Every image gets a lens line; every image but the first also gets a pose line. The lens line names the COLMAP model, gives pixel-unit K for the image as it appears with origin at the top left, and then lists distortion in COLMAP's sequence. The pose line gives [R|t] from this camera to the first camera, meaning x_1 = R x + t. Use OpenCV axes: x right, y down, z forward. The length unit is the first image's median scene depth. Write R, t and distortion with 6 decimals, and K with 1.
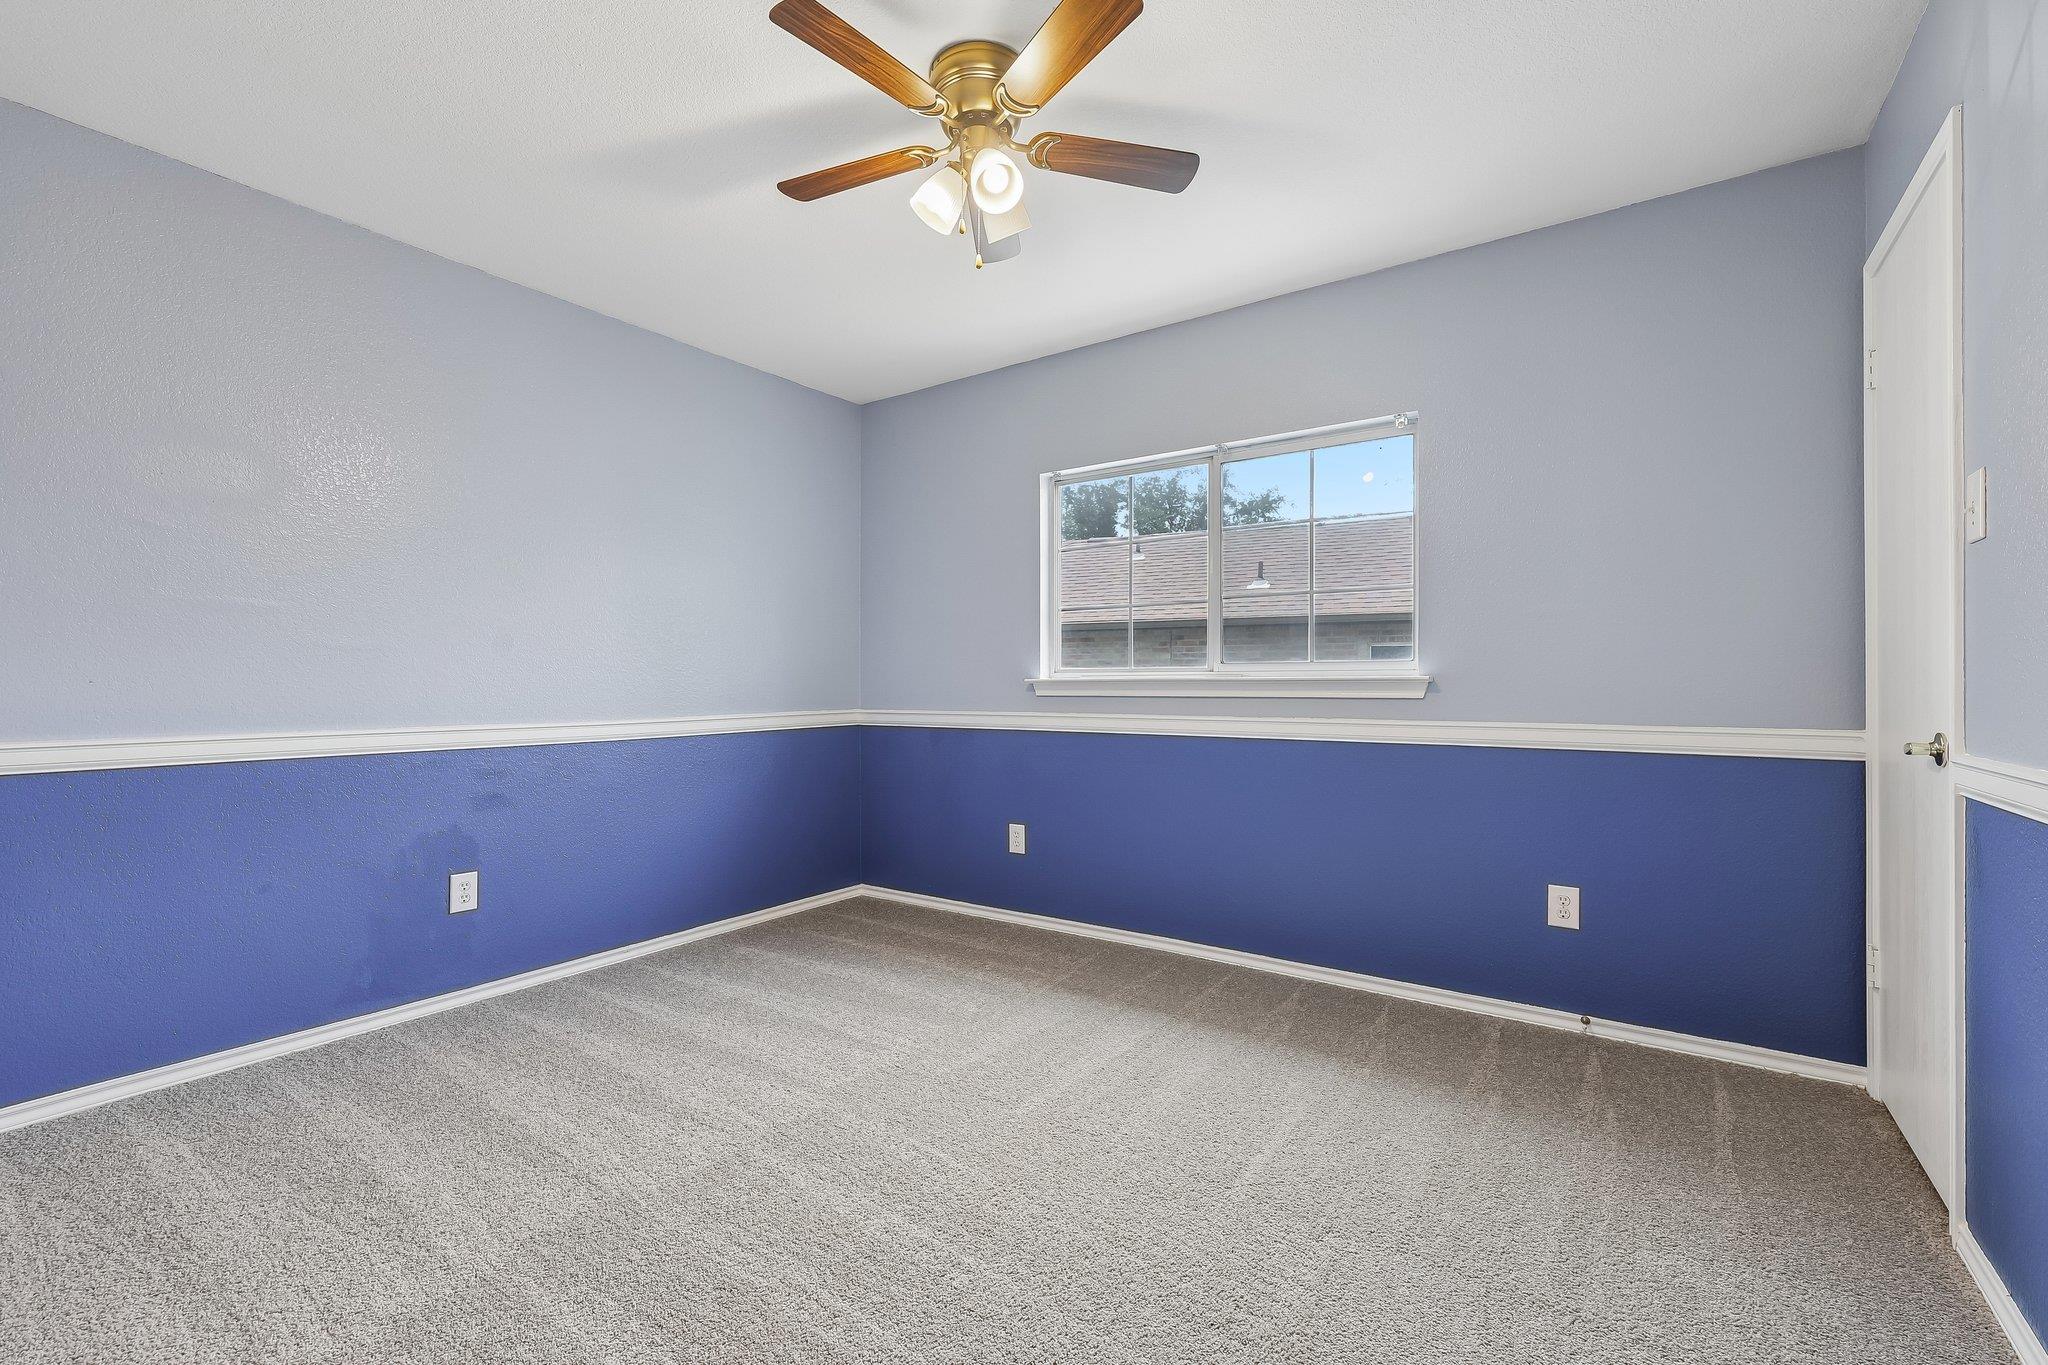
lens RADIAL K [[871.2, 0, 1023.8], [0, 871.2, 678.0], [0, 0, 1]] dist [-0.001791, -0.000046]
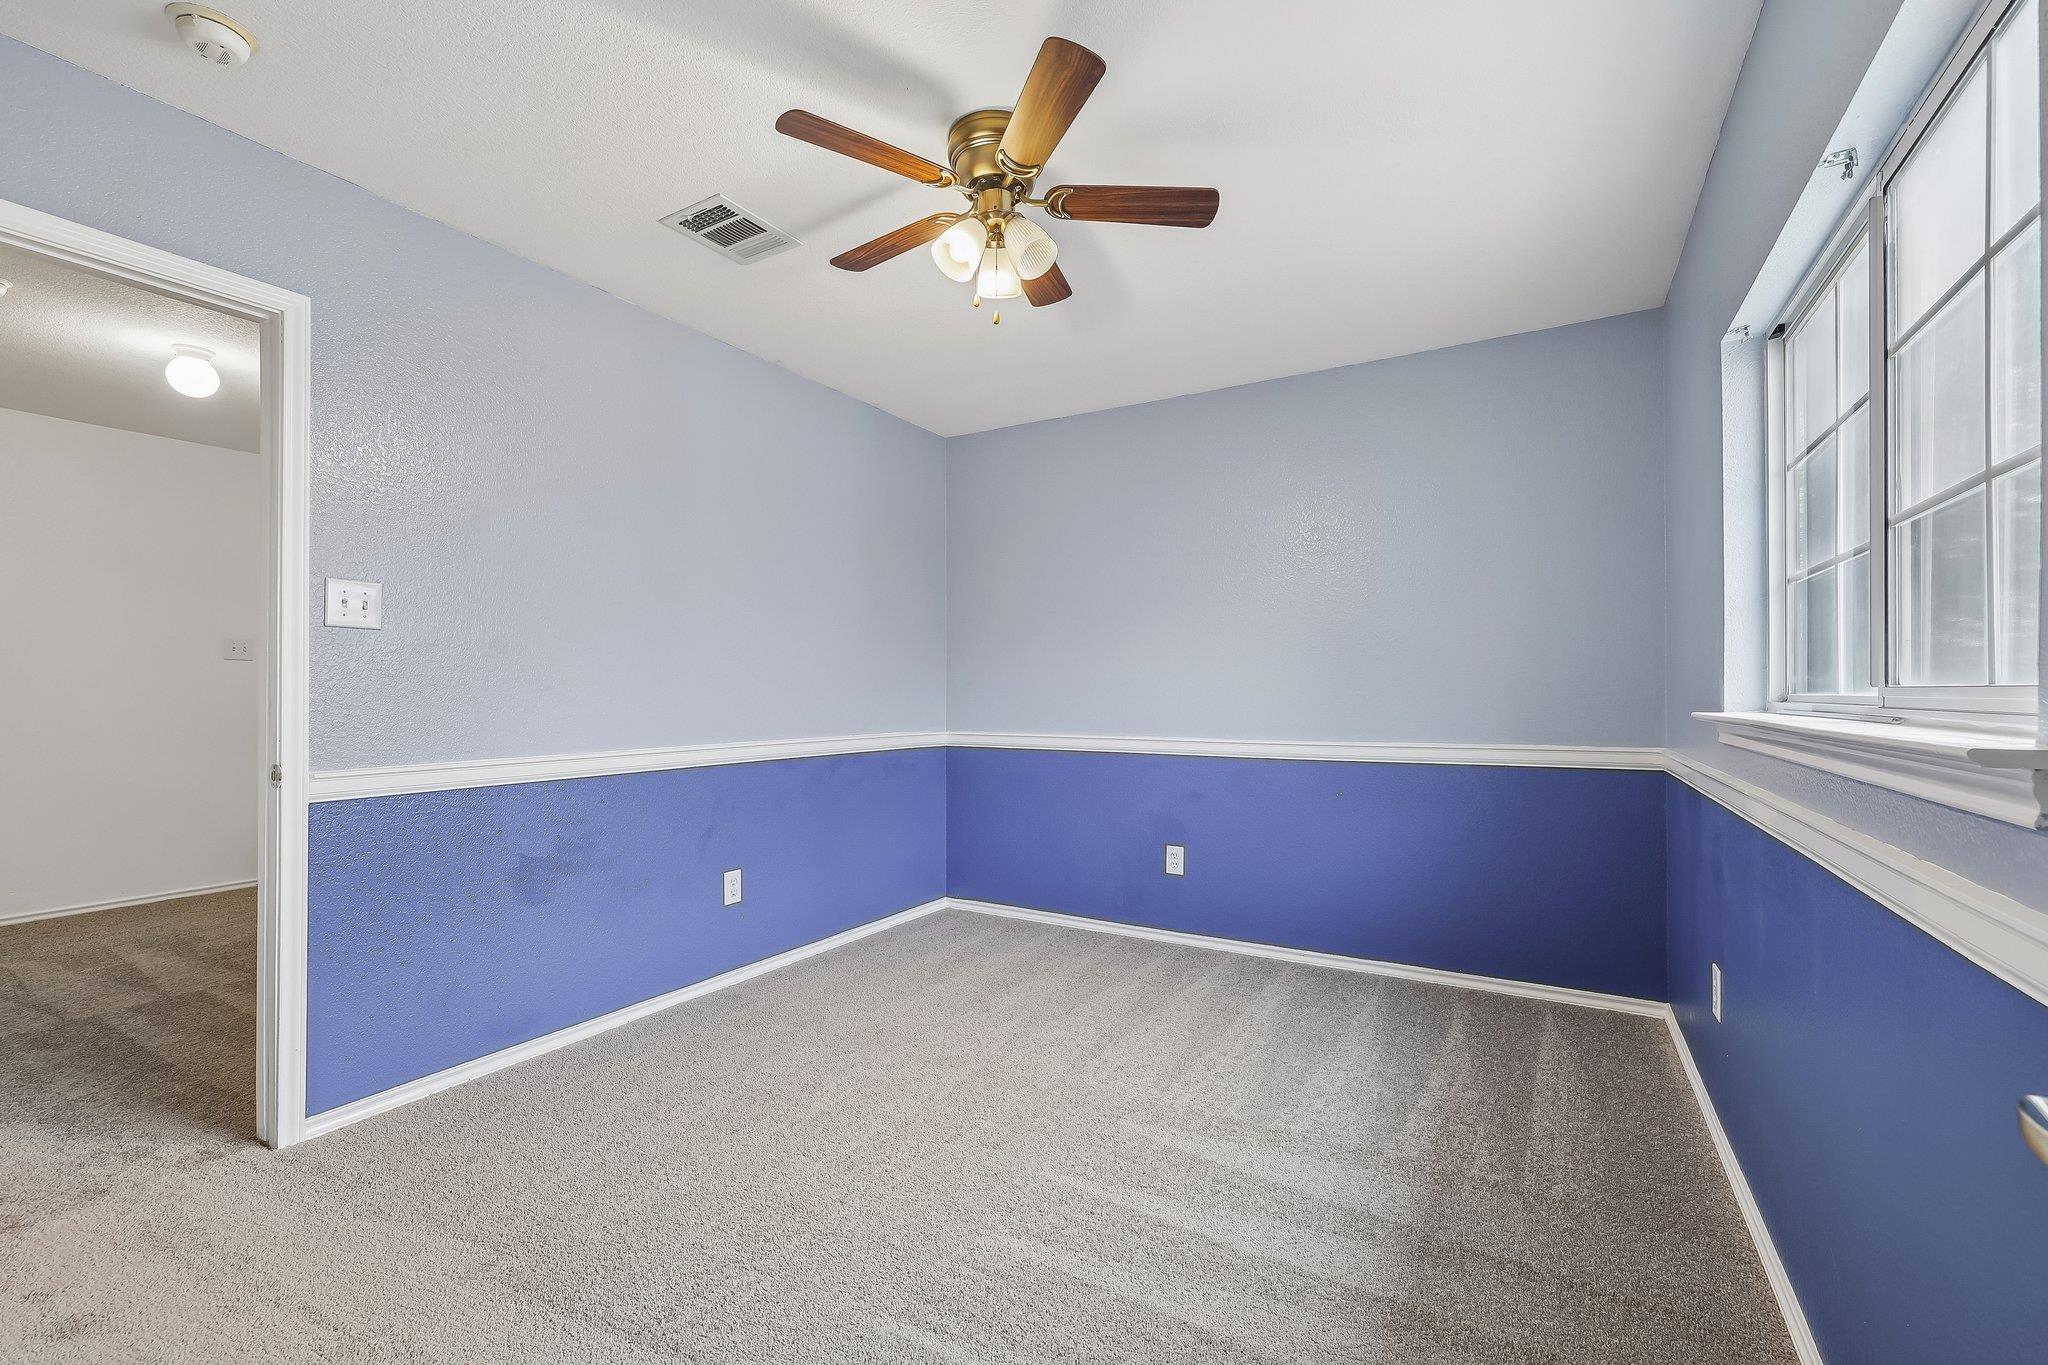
lens RADIAL K [[858.2, 0, 1028.6], [0, 858.2, 705.0], [0, 0, 1]] dist [-0.000360, -0.000005]
pose [[0.078736, 0.009428, -0.996851, 0.649991], [0.002078, 0.999952, 0.009621, -0.007503], [0.996893, -0.002829, 0.078712, 0.659224]]
